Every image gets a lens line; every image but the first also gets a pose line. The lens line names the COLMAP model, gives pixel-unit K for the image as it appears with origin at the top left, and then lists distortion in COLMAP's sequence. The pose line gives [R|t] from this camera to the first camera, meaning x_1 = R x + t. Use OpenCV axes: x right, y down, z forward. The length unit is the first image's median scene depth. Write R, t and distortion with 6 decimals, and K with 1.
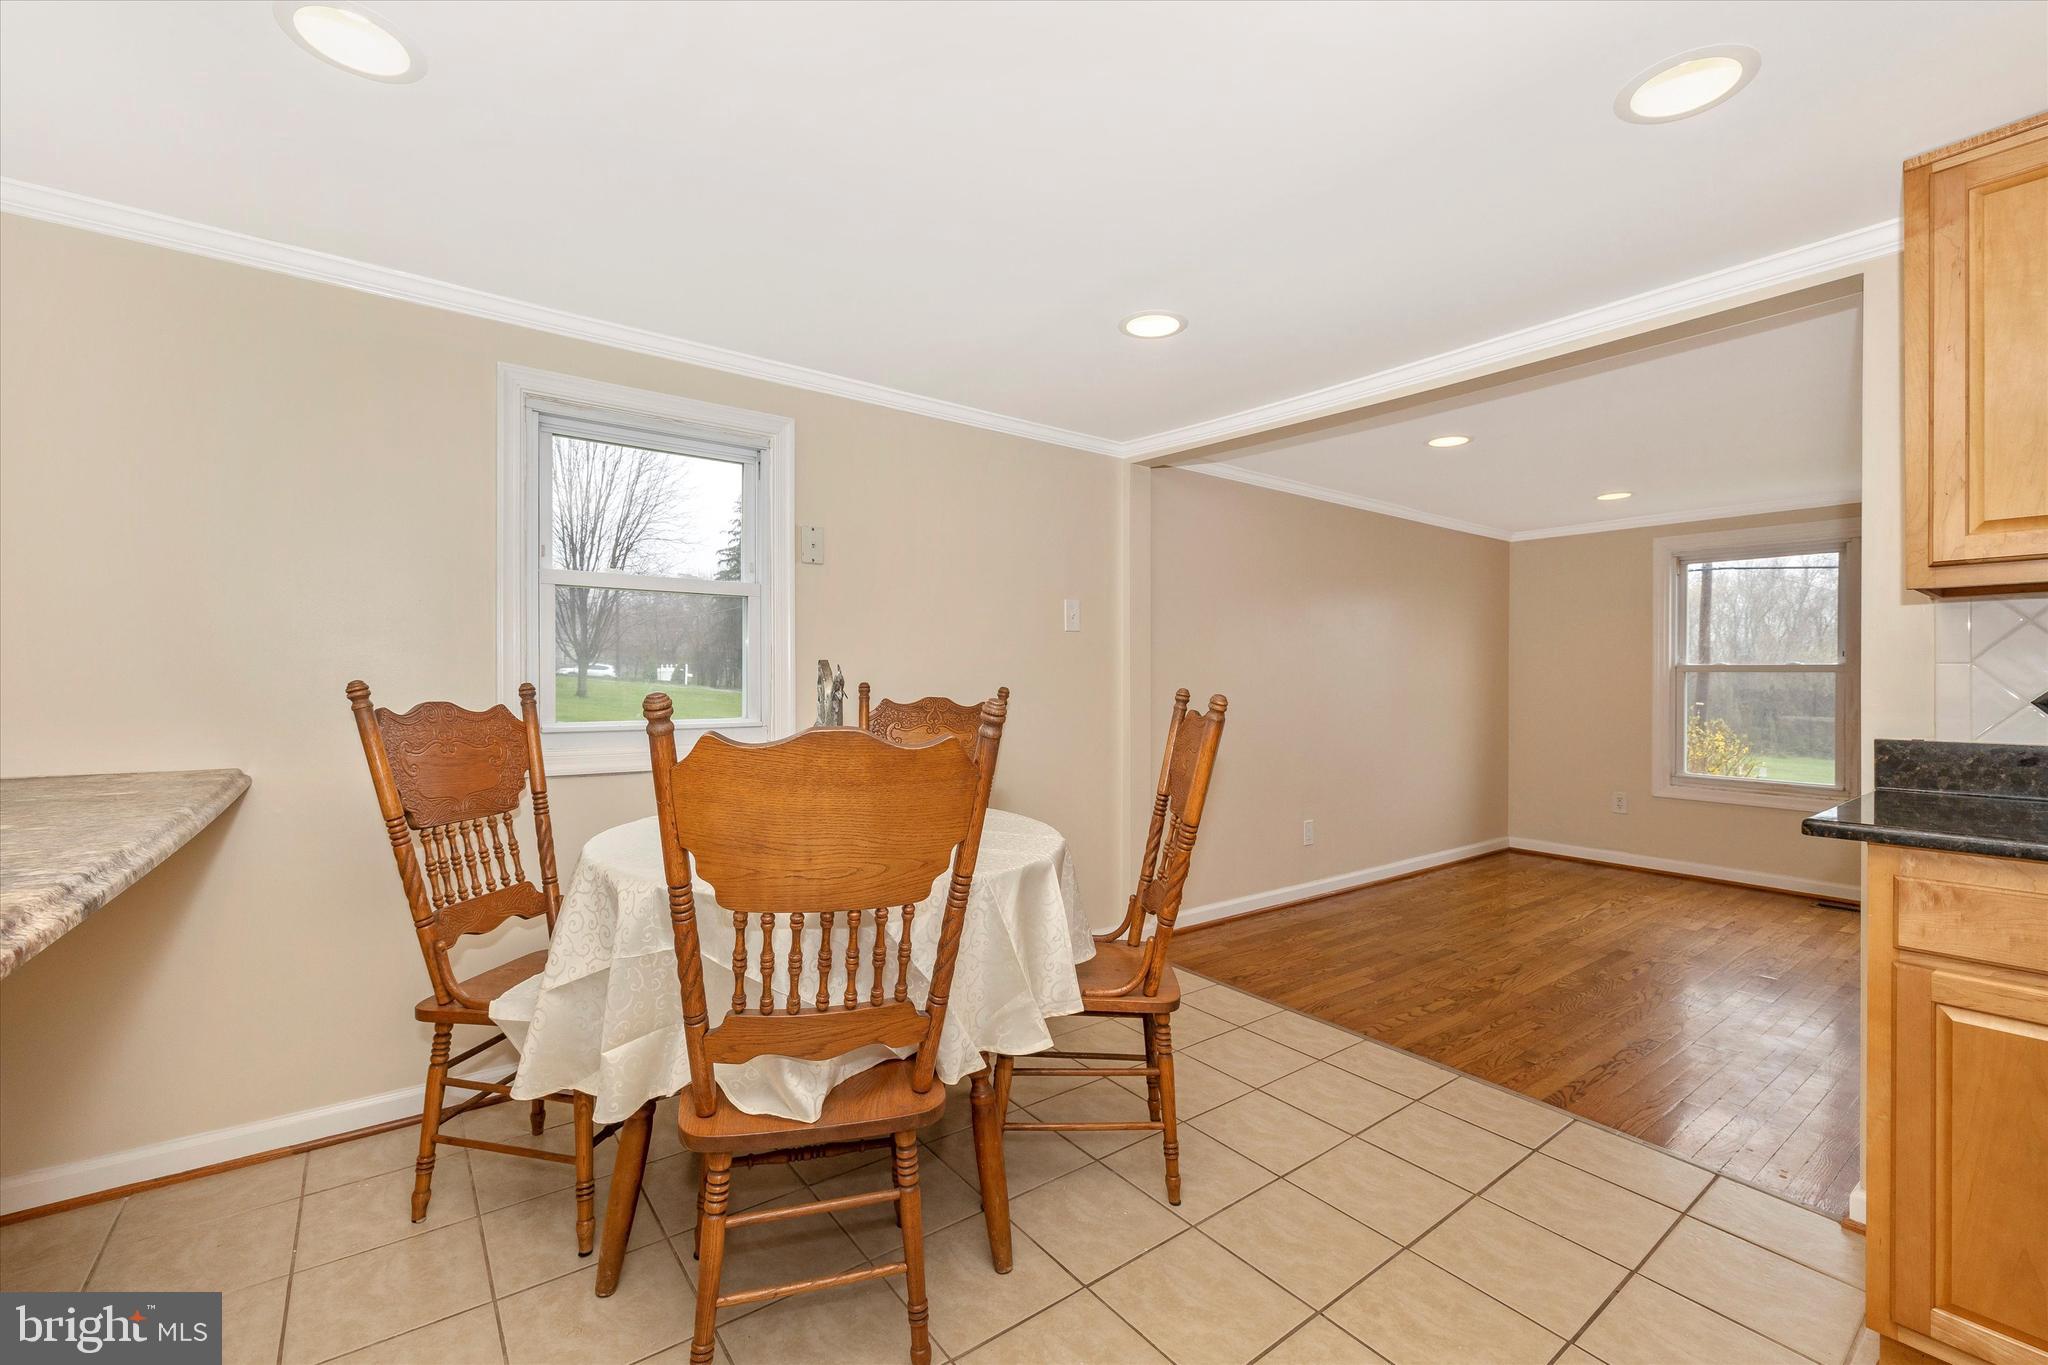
lens RADIAL K [[853.1, 0, 1019.0], [0, 853.1, 671.8], [0, 0, 1]] dist [-0.000990, -0.000096]
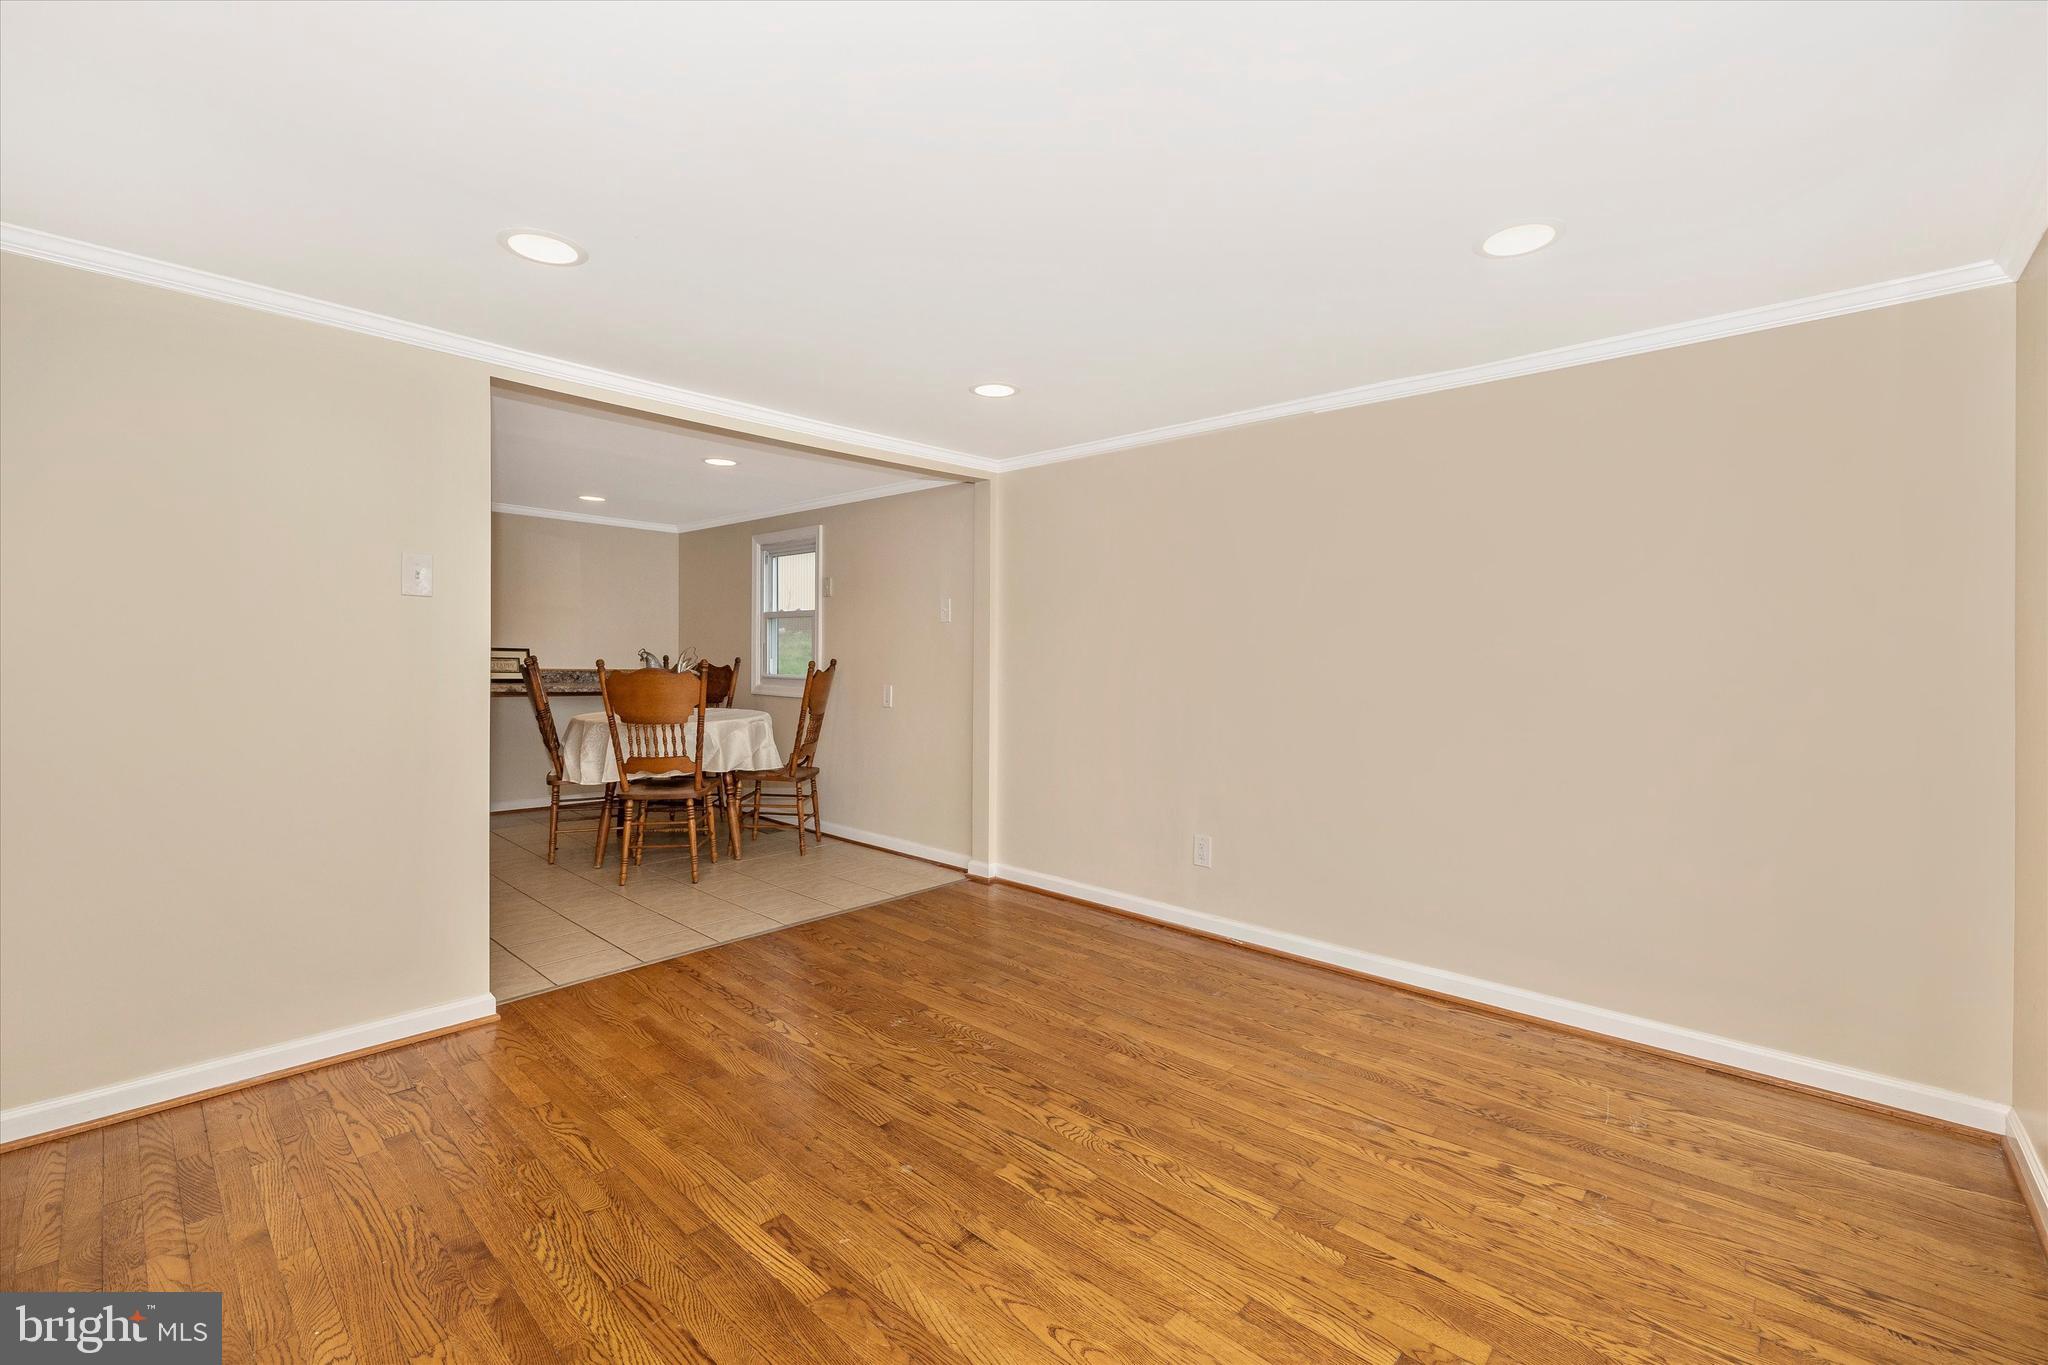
lens RADIAL K [[853.1, 0, 1019.0], [0, 853.1, 671.8], [0, 0, 1]] dist [-0.000990, -0.000096]
pose [[0.173702, 0.000020, -0.984798, 1.754292], [-0.008118, 0.999966, -0.001412, 0.044589], [0.984765, 0.008240, 0.173696, 1.123836]]
